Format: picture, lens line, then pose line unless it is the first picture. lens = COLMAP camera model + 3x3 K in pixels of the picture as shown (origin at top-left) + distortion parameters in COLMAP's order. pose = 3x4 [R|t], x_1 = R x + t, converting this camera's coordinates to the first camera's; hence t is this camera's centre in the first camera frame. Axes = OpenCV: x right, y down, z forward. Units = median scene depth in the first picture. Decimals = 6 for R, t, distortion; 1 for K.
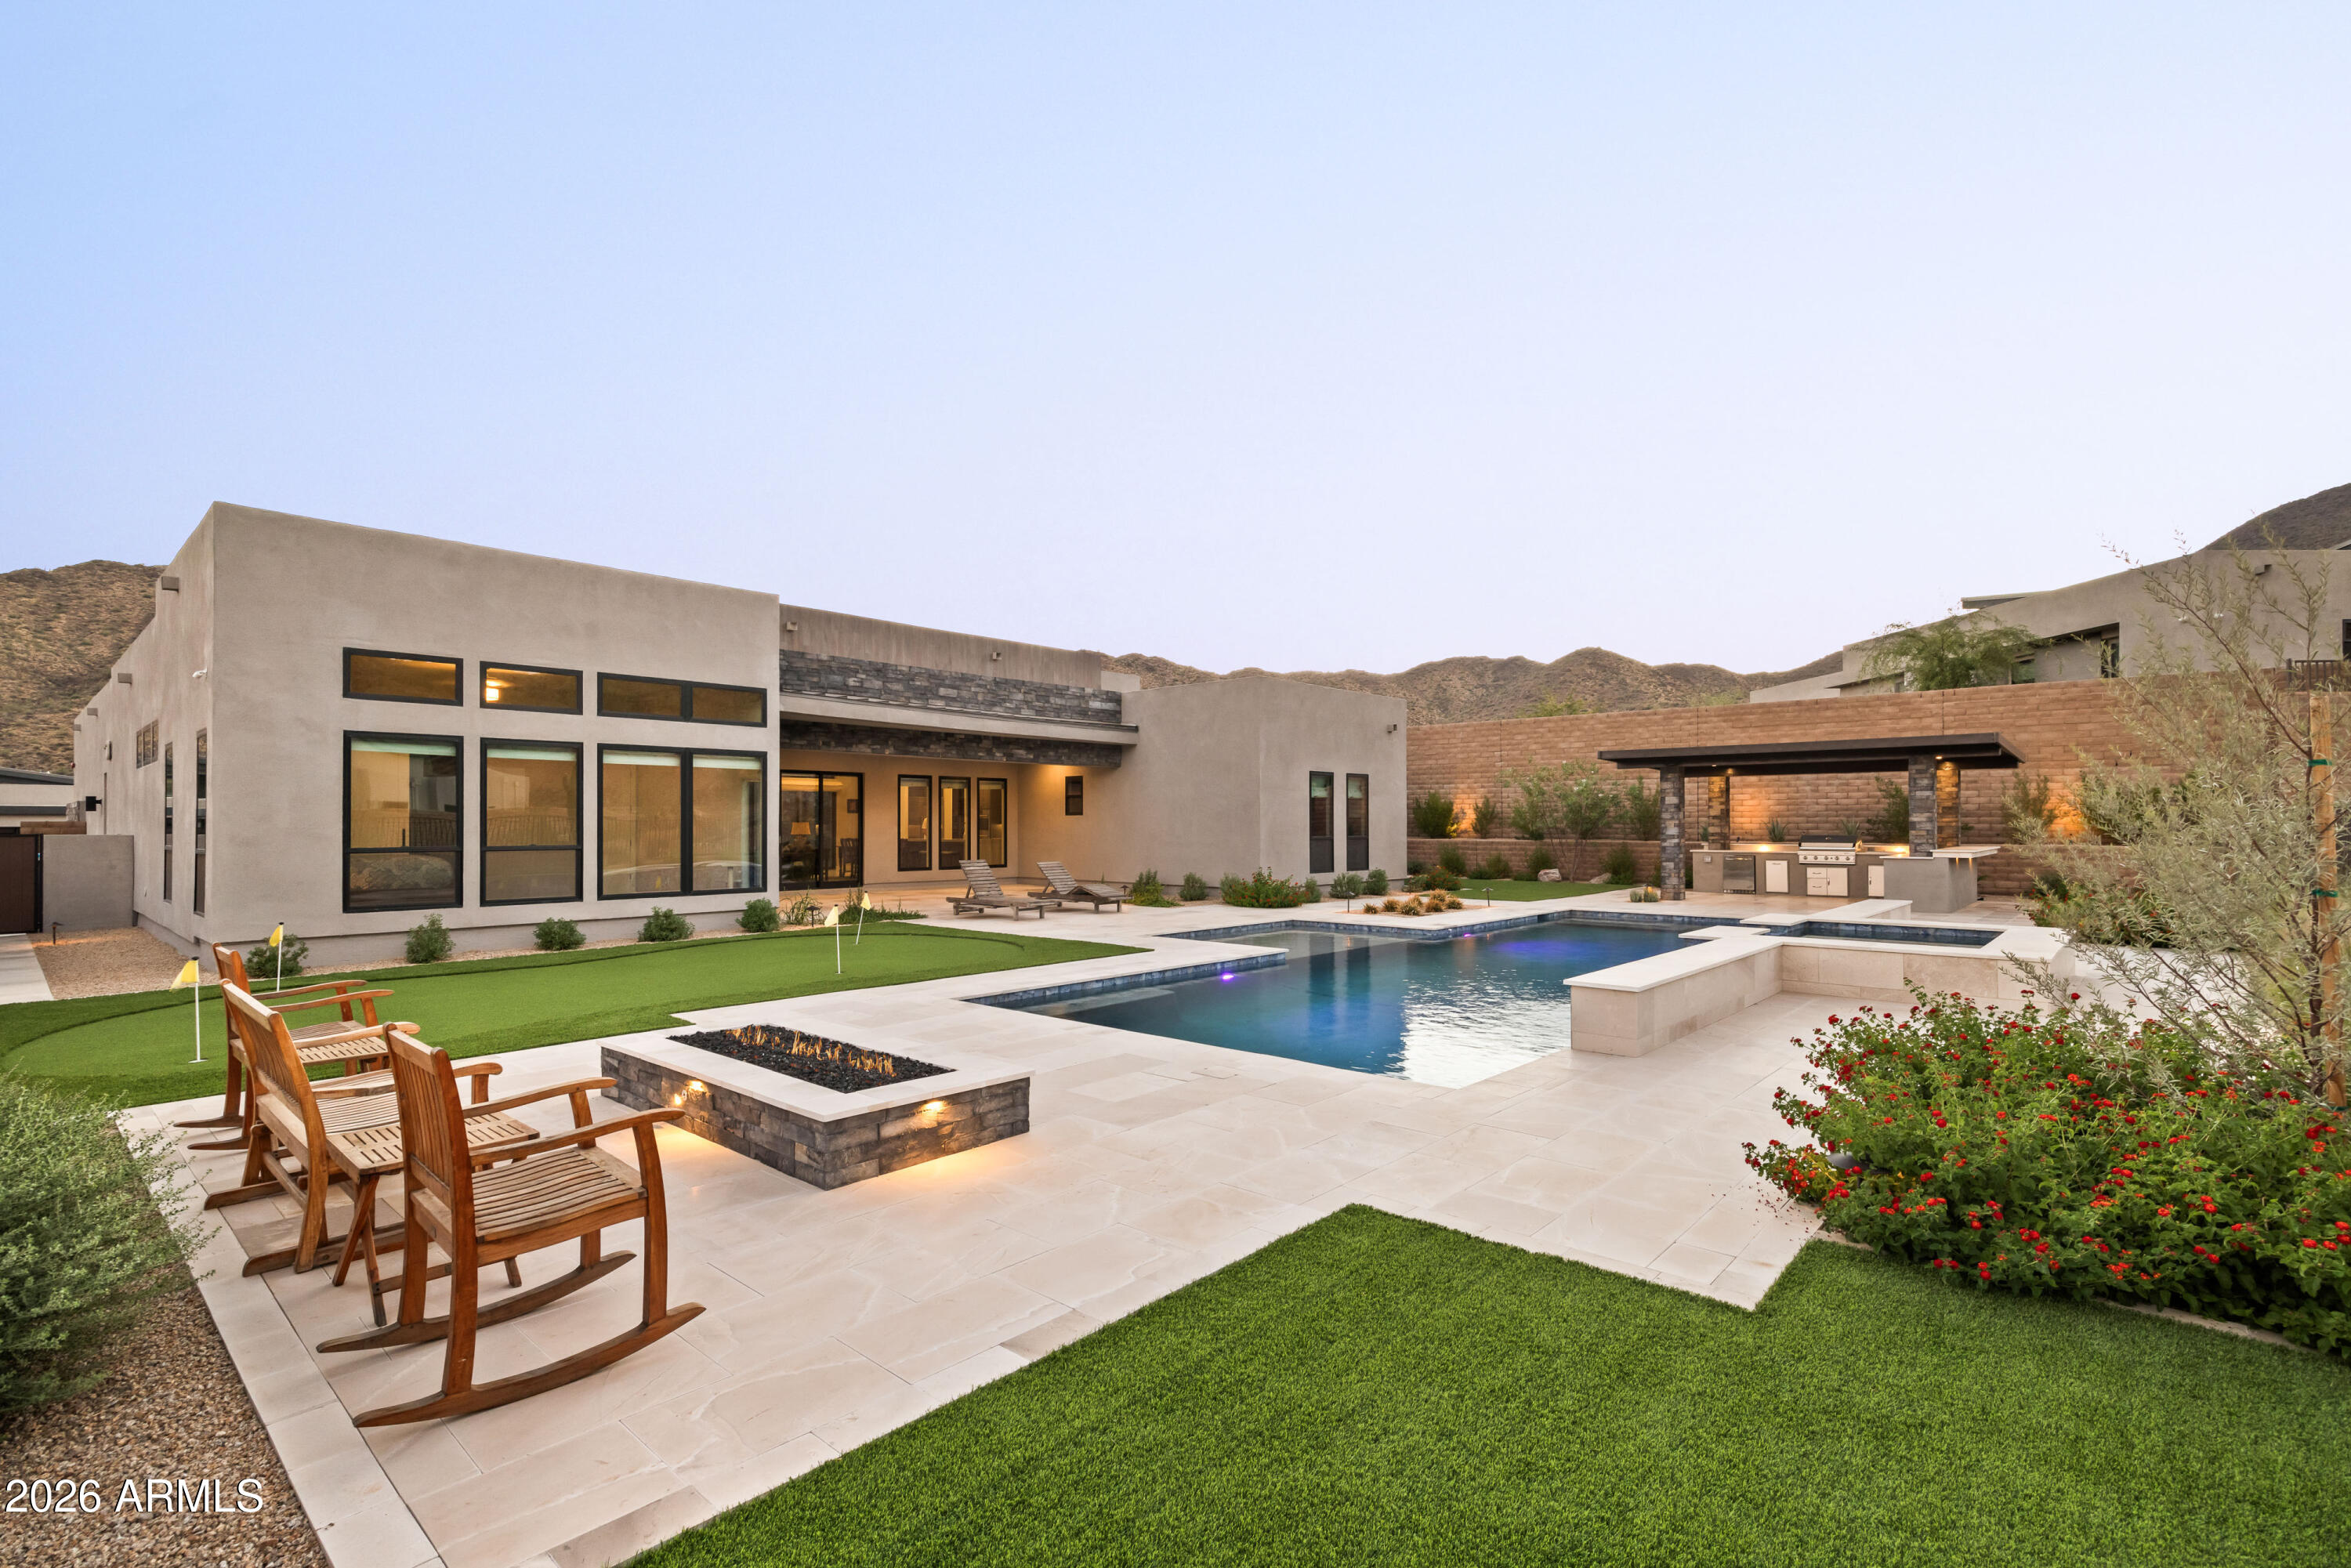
lens RADIAL K [[1084.5, 0, 1167.2], [0, 1084.5, 821.4], [0, 0, 1]] dist [0.014842, 0.000235]
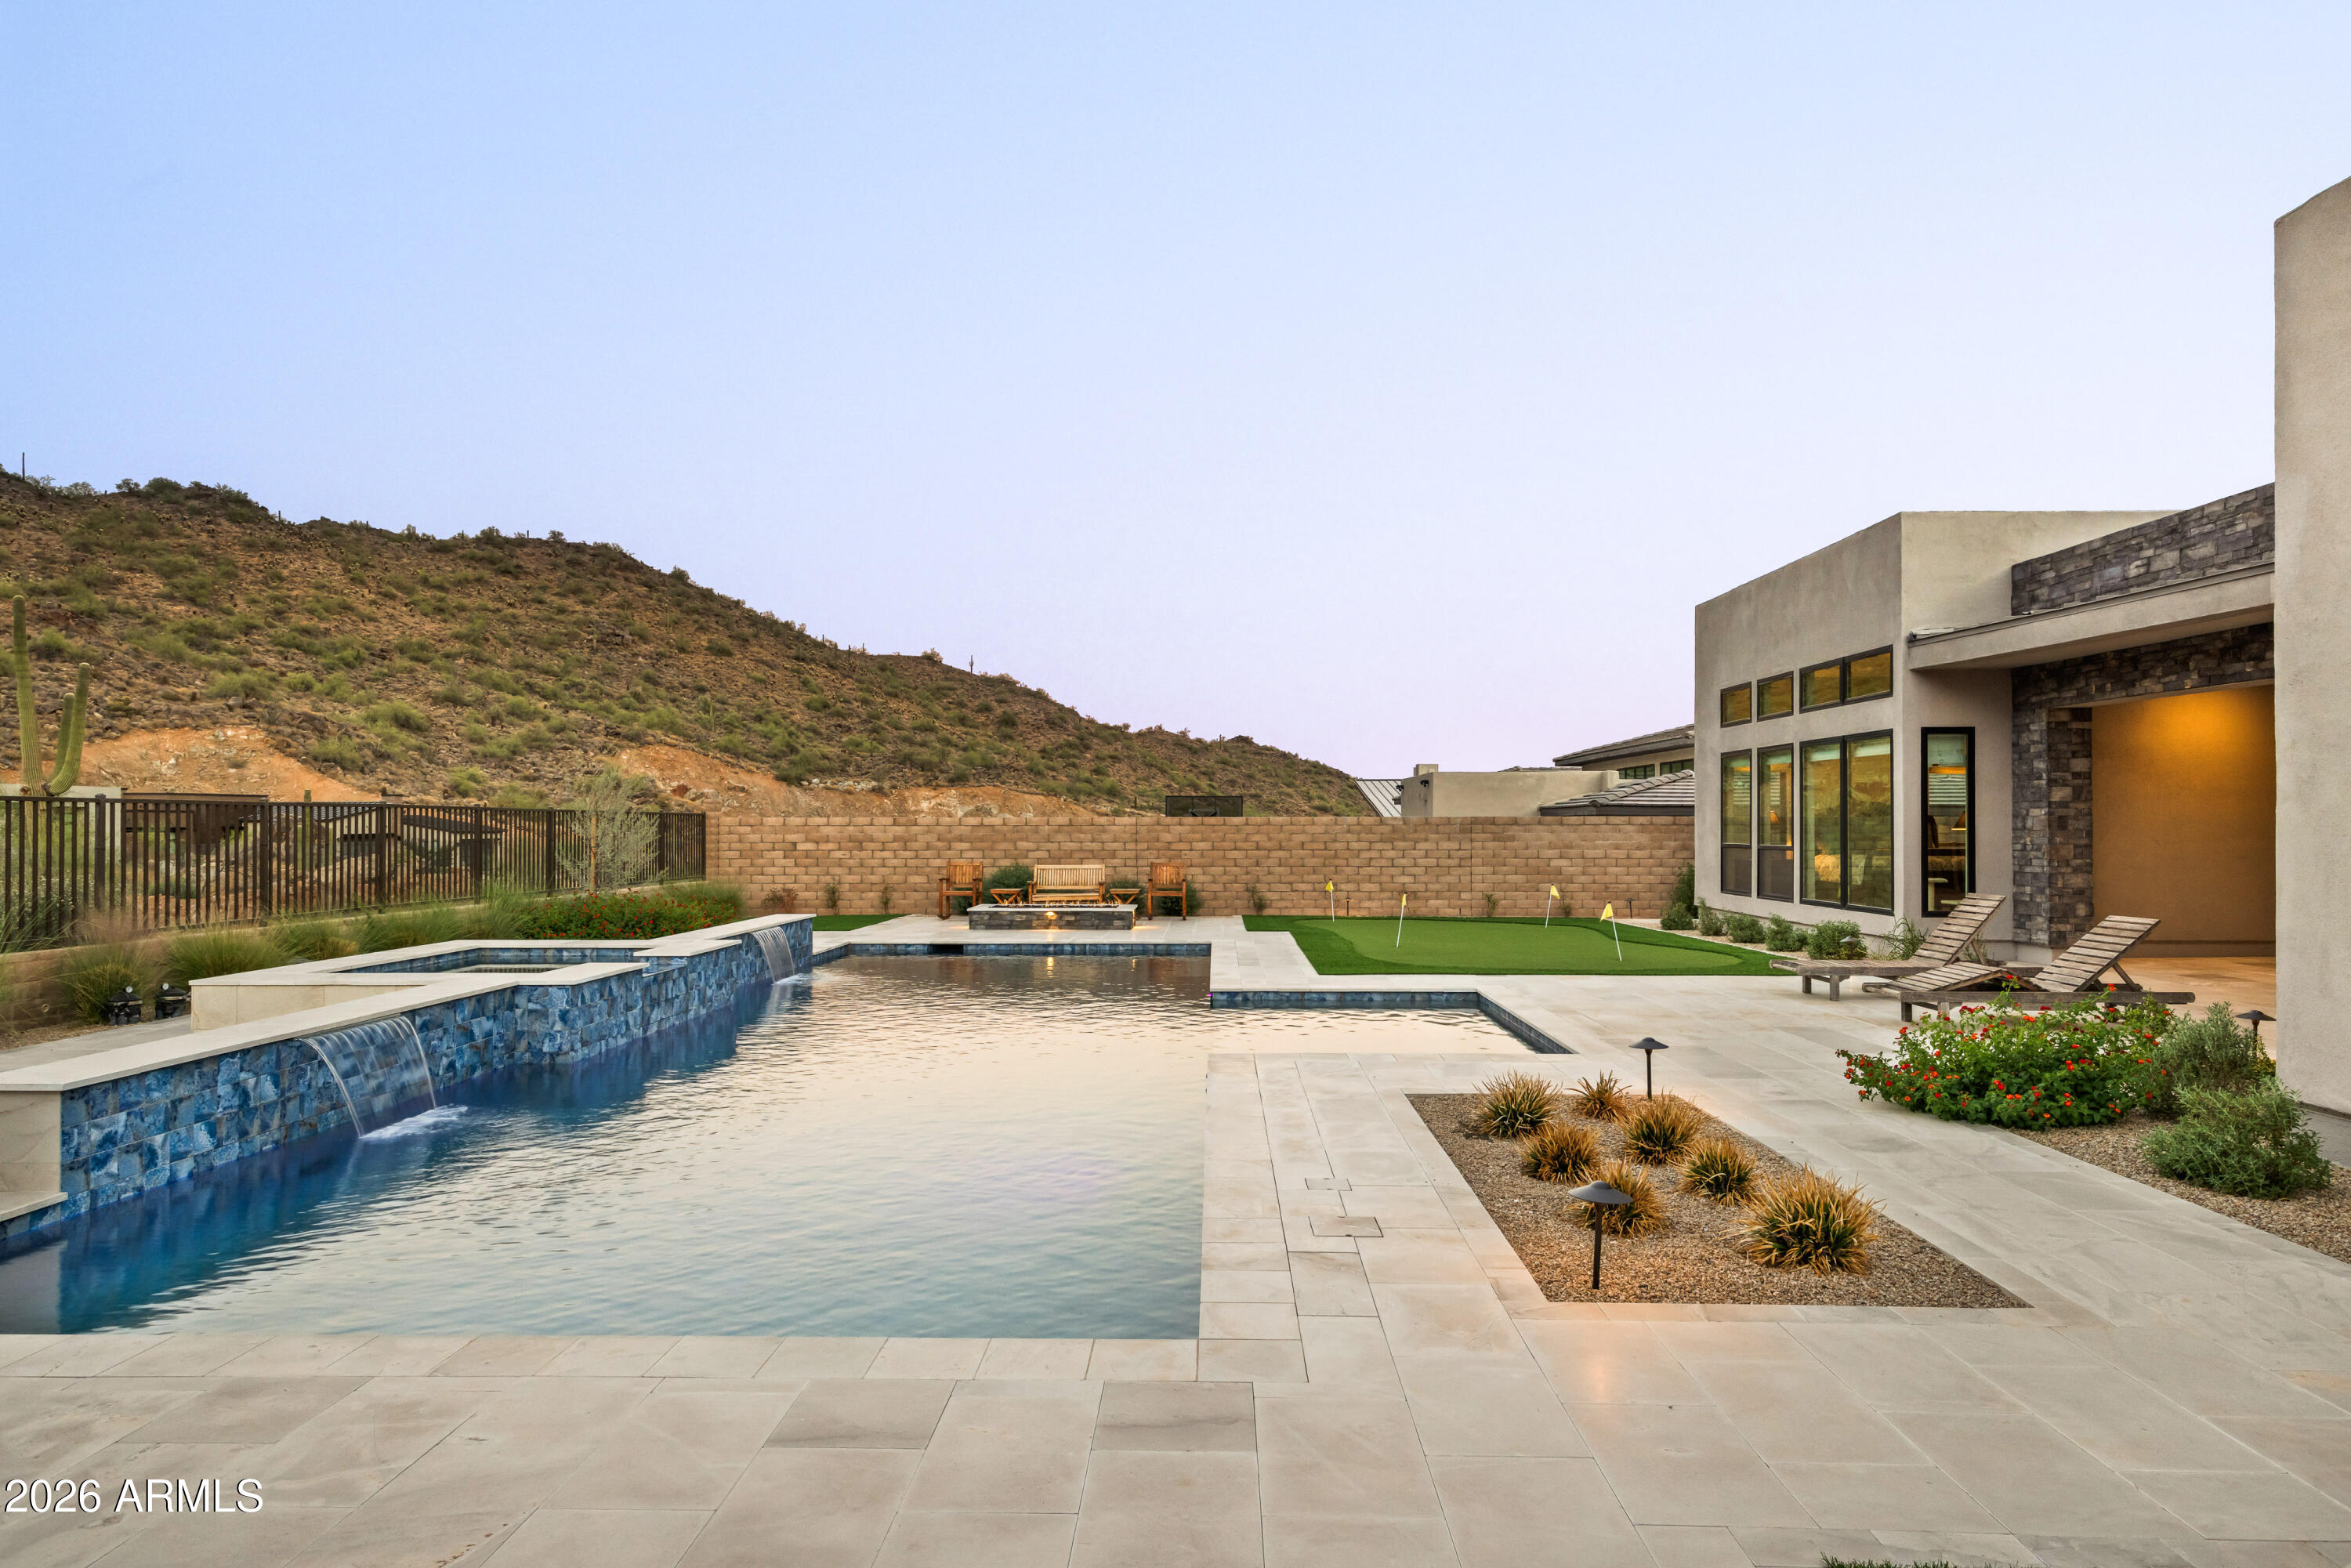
lens RADIAL K [[1375.1, 0, 1180.2], [0, 1375.1, 818.9], [0, 0, 1]] dist [0.003916, 0.000951]
pose [[-0.762091, -0.000111, -0.647469, 0.518117], [0.003499, 0.999985, -0.004290, 0.000212], [0.647460, -0.005535, -0.762079, 1.176530]]
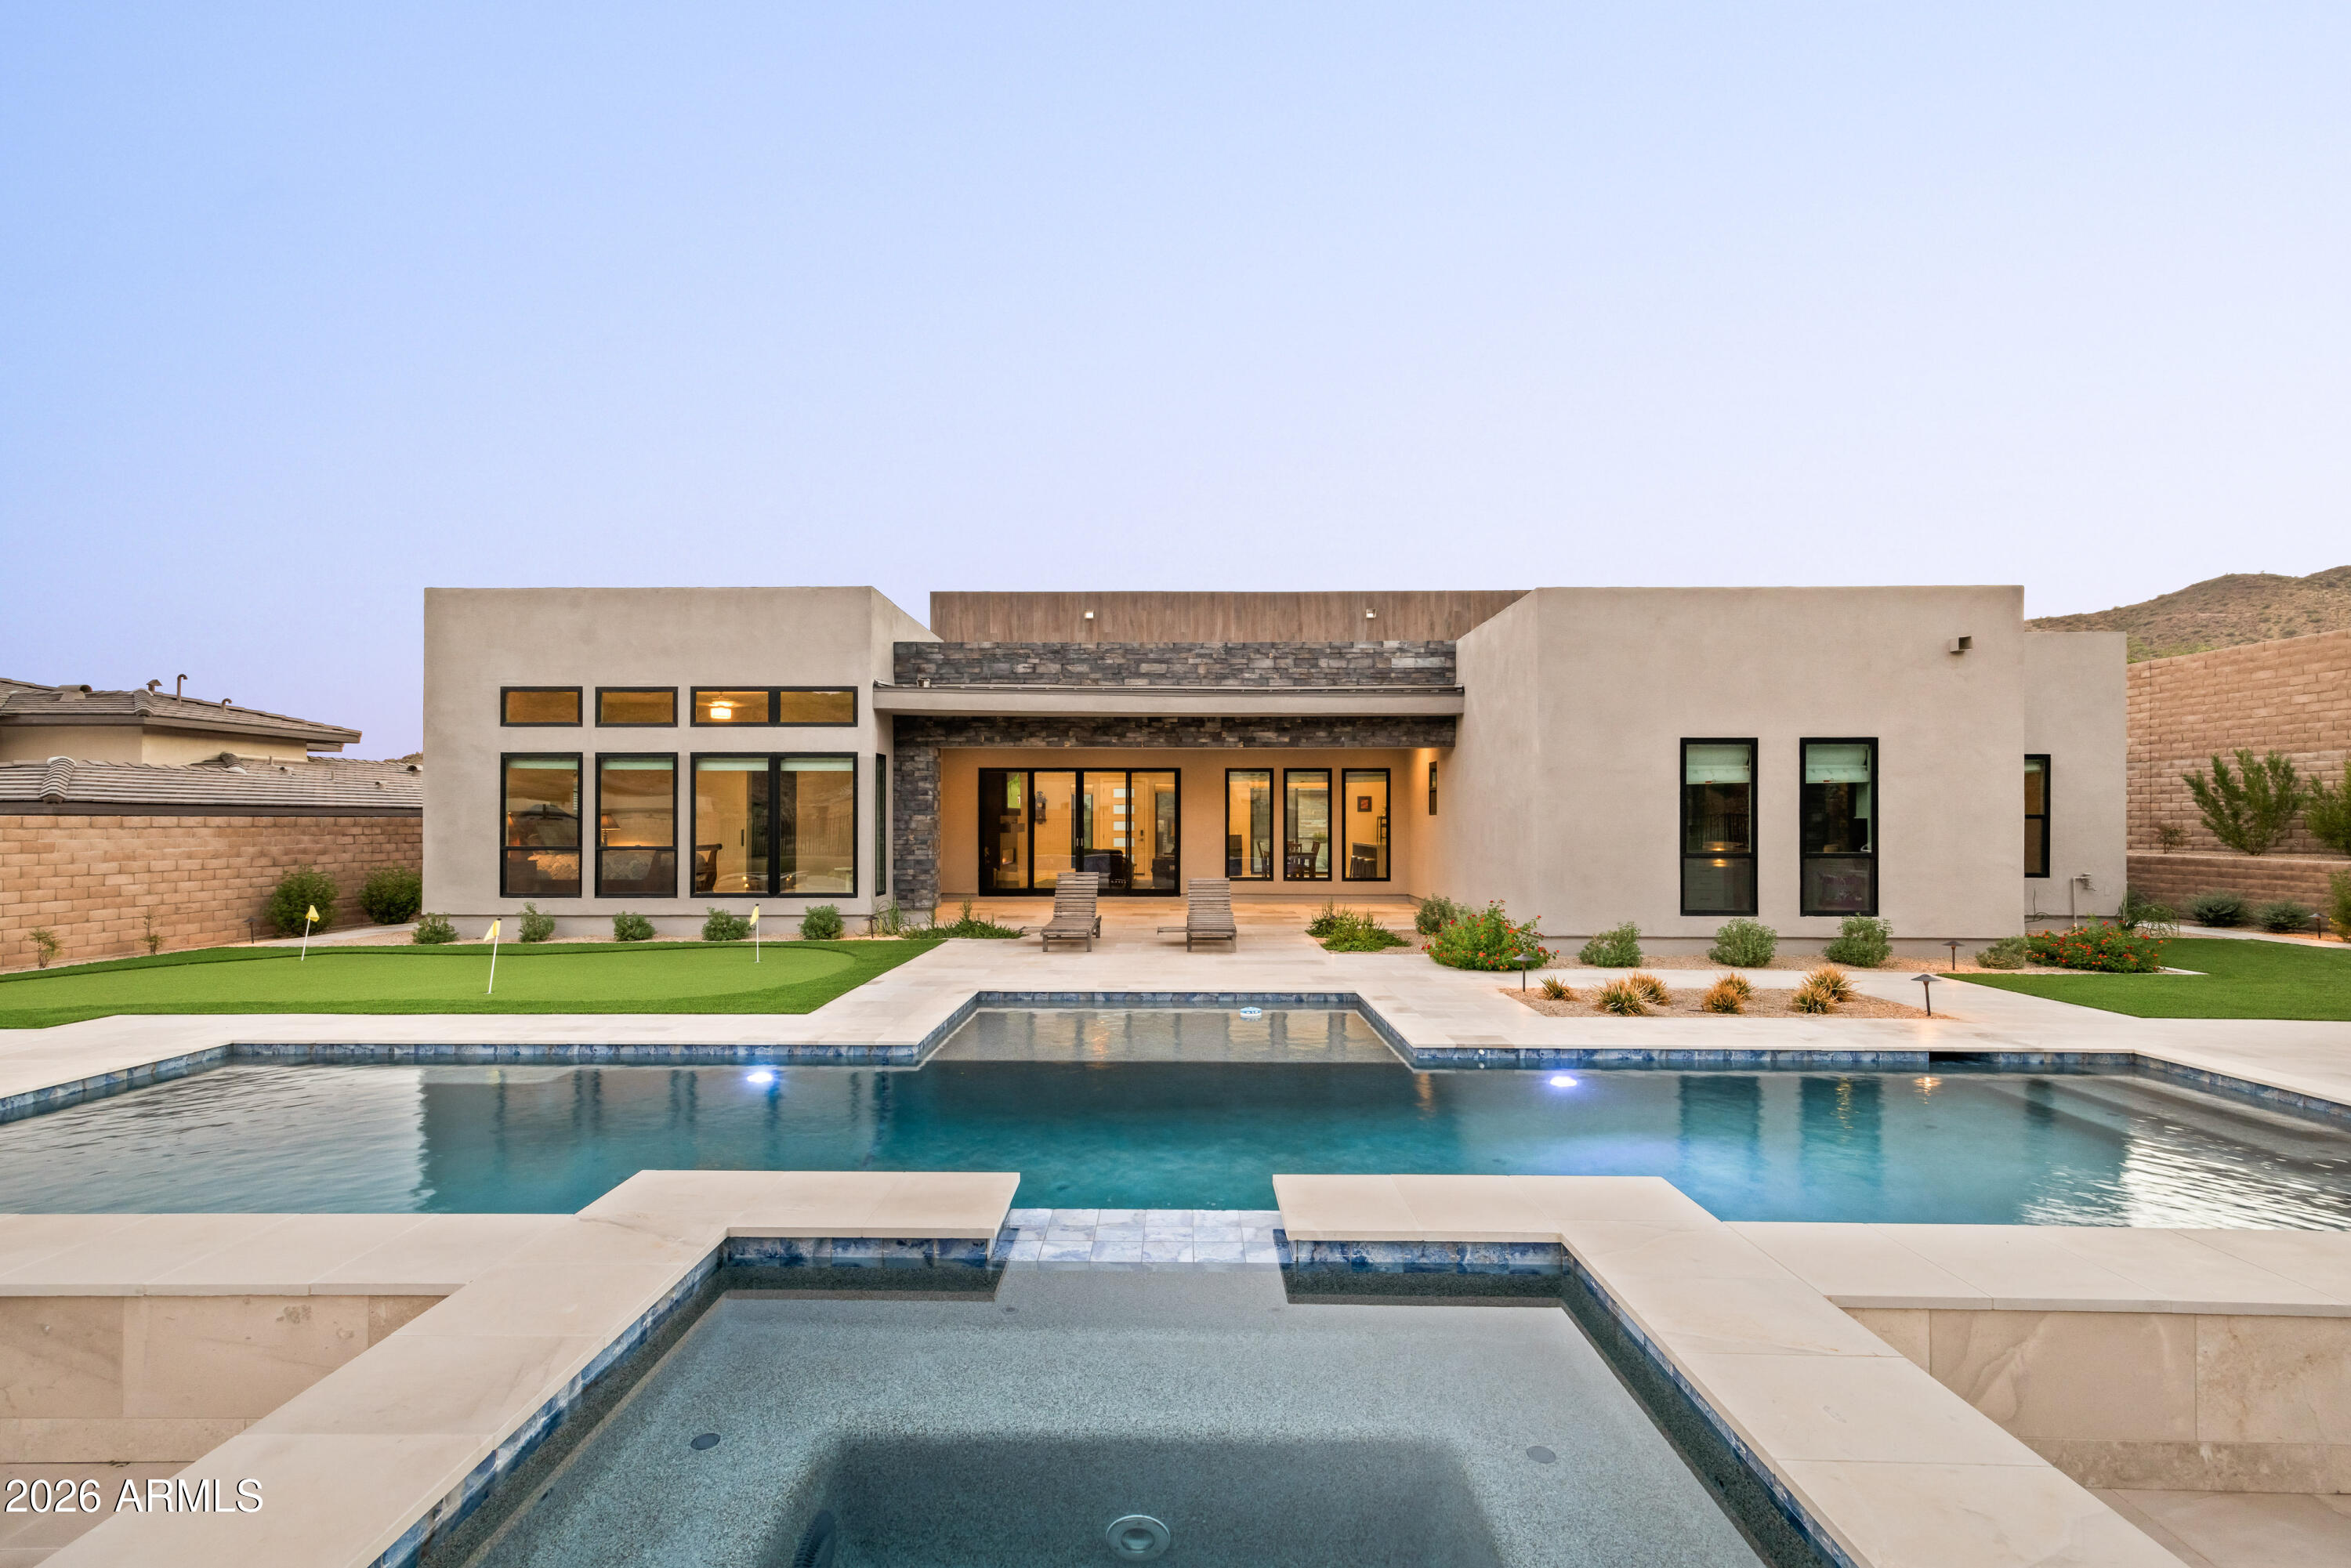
lens RADIAL K [[1084.5, 0, 1167.2], [0, 1084.5, 821.4], [0, 0, 1]] dist [0.014842, 0.000235]
pose [[0.657734, 0.001570, -0.753249, 0.448482], [0.000705, 0.999996, 0.002700, -0.004293], [0.753250, -0.002307, 0.657730, 0.482232]]
